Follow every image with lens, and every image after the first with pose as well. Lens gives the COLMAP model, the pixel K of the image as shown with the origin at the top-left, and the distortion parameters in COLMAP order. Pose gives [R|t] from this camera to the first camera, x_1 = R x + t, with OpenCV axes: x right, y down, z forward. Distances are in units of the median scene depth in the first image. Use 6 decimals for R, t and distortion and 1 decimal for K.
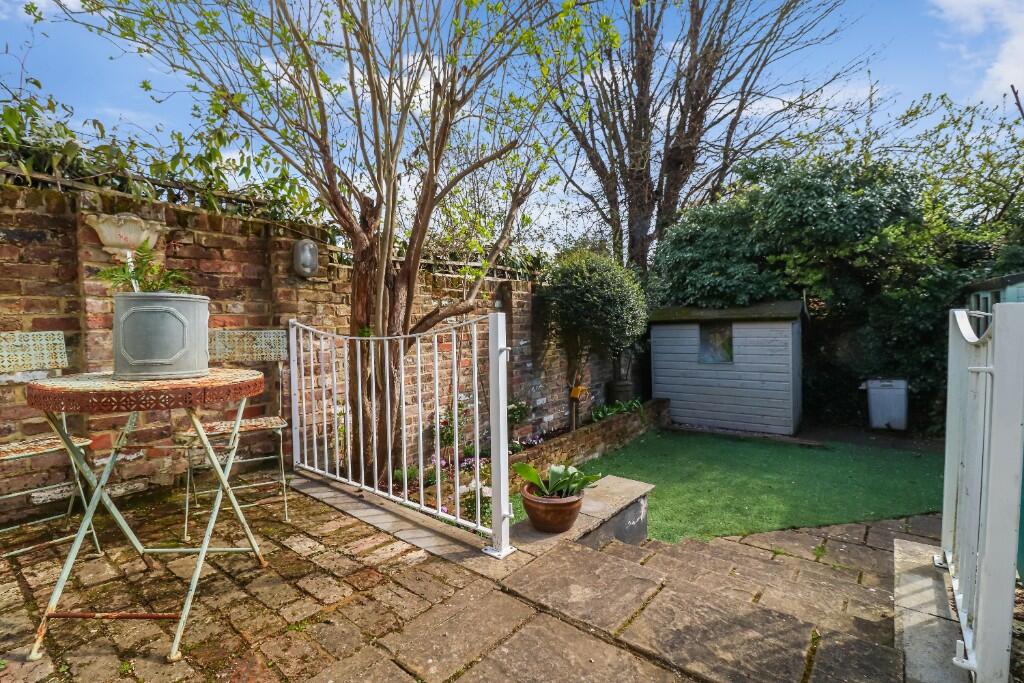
lens RADIAL K [[469.1, 0, 512.0], [0, 469.1, 341.5], [0, 0, 1]] dist [-0.004269, -0.009577]
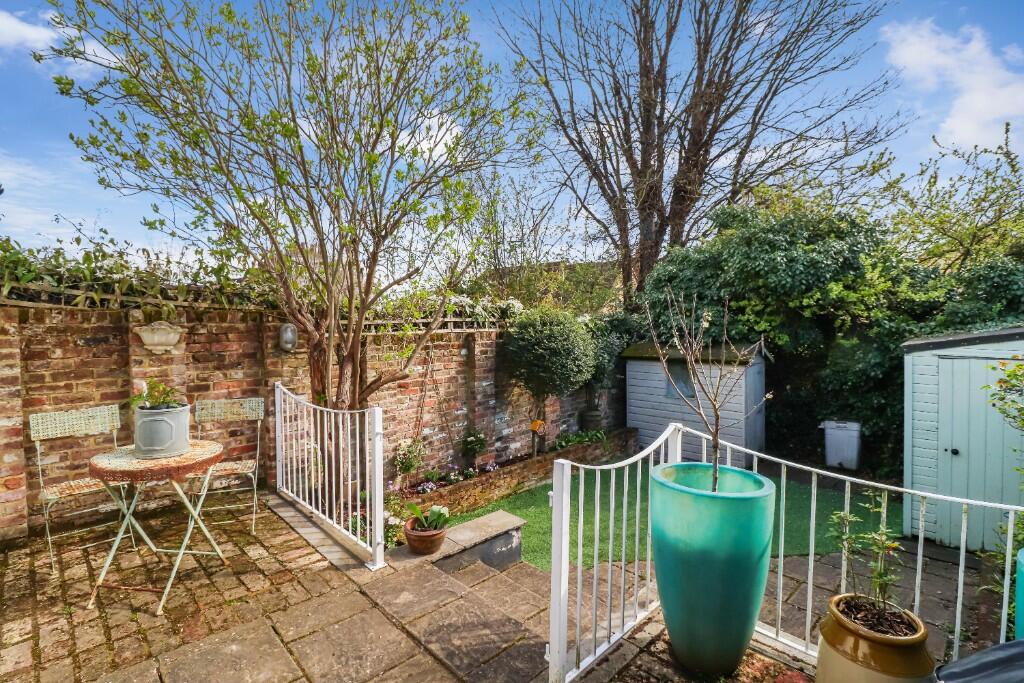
lens RADIAL K [[470.3, 0, 512.0], [0, 470.3, 341.5], [0, 0, 1]] dist [0.000815, -0.013401]
pose [[0.993709, 0.021094, -0.109988, 0.409775], [-0.020549, 0.999770, 0.006080, -0.213022], [0.110091, -0.003781, 0.993914, -0.330459]]
